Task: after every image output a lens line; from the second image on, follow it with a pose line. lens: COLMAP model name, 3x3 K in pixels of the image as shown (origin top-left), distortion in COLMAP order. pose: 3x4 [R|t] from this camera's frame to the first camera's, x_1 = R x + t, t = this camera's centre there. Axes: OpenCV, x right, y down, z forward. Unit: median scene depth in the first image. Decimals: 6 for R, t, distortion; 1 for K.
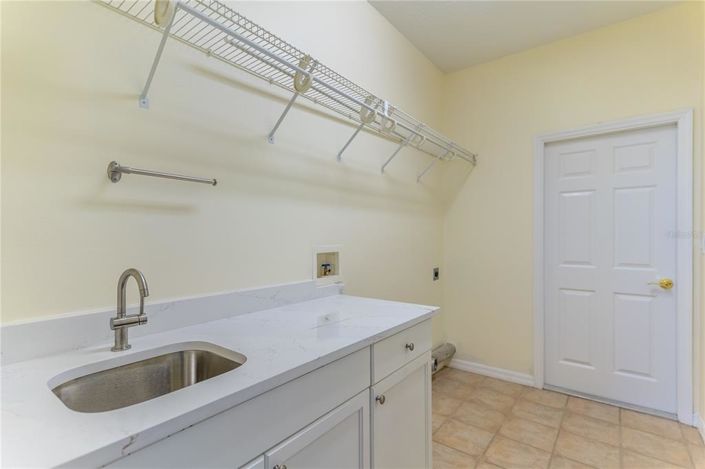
lens RADIAL K [[340.2, 0, 351.7], [0, 340.2, 236.1], [0, 0, 1]] dist [-0.001595, 0.000301]
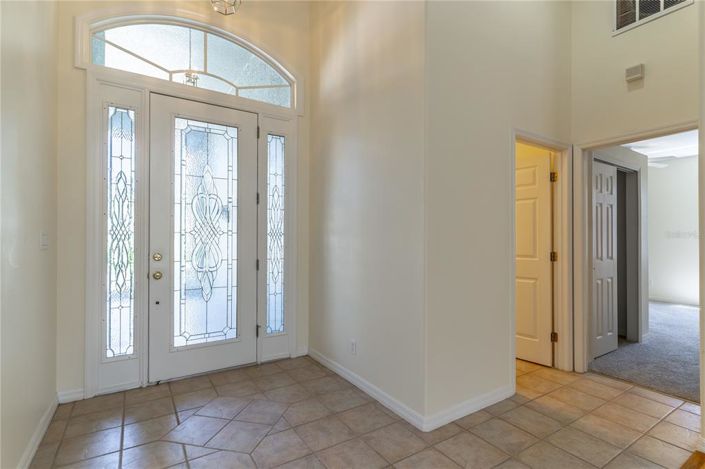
lens RADIAL K [[340.2, 0, 352.7], [0, 340.2, 234.6], [0, 0, 1]] dist [-0.001595, 0.000301]
pose [[0.941405, -0.000770, -0.337277, 0.640338], [0.000862, 1.000000, 0.000122, -0.002189], [0.337276, -0.000405, 0.941406, -0.514388]]
